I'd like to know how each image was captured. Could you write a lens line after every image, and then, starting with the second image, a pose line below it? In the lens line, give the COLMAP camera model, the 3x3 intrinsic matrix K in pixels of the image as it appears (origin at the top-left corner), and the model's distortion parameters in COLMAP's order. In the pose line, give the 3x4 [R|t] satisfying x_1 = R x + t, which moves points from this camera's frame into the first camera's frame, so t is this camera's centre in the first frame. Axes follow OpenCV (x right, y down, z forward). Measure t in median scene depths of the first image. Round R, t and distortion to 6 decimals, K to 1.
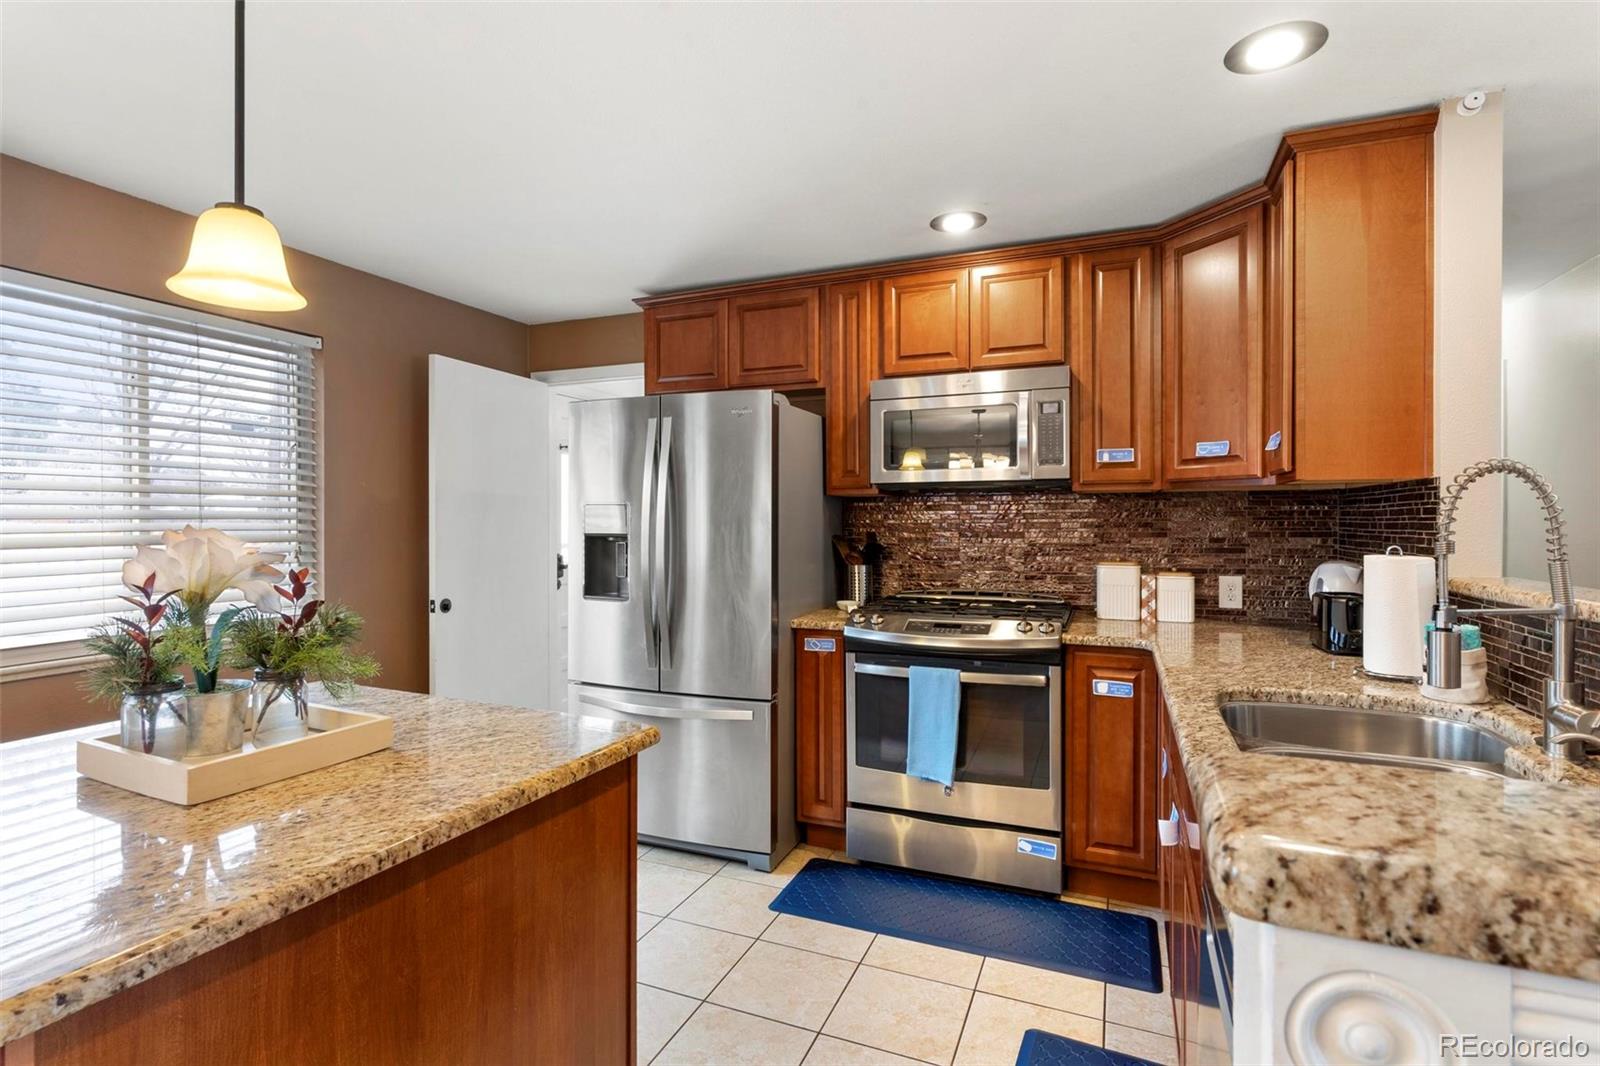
lens RADIAL K [[774.4, 0, 798.6], [0, 774.4, 521.4], [0, 0, 1]] dist [-0.001200, -0.000125]
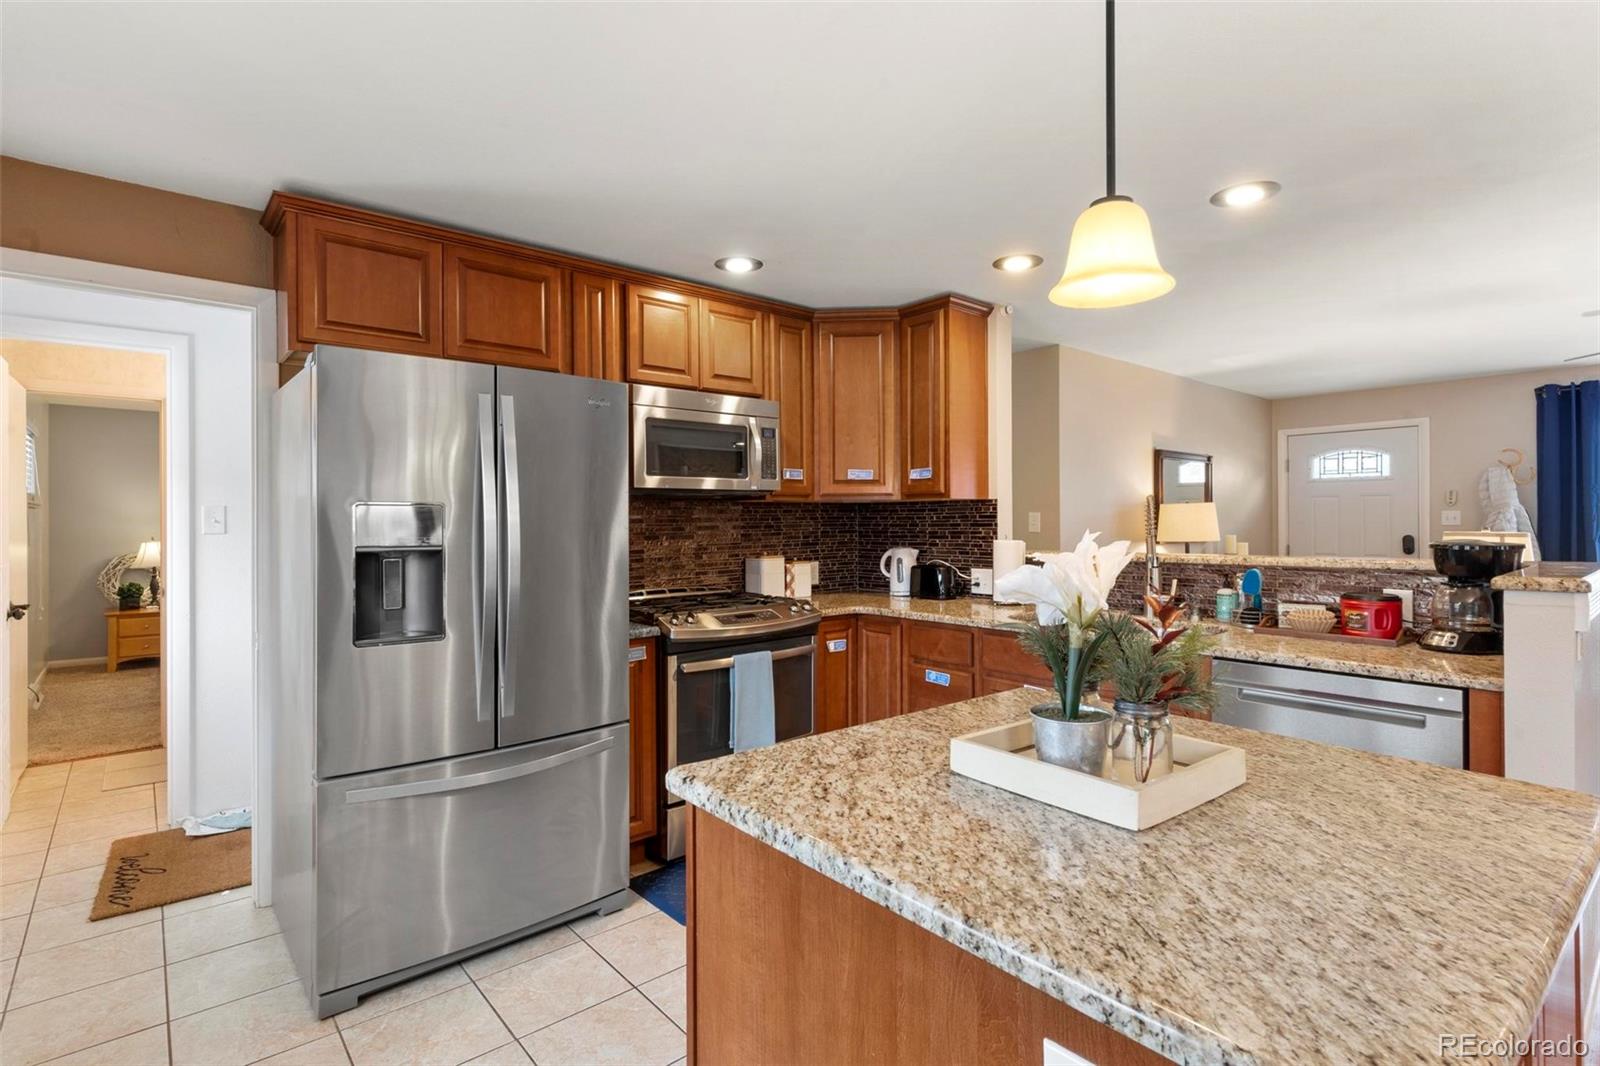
lens RADIAL K [[774.4, 0, 798.6], [0, 774.4, 521.4], [0, 0, 1]] dist [-0.001200, -0.000125]
pose [[0.449051, -0.003484, 0.893499, -0.751365], [0.009878, 0.999951, -0.001065, -0.002778], [-0.893451, 0.009305, 0.449063, 0.390876]]
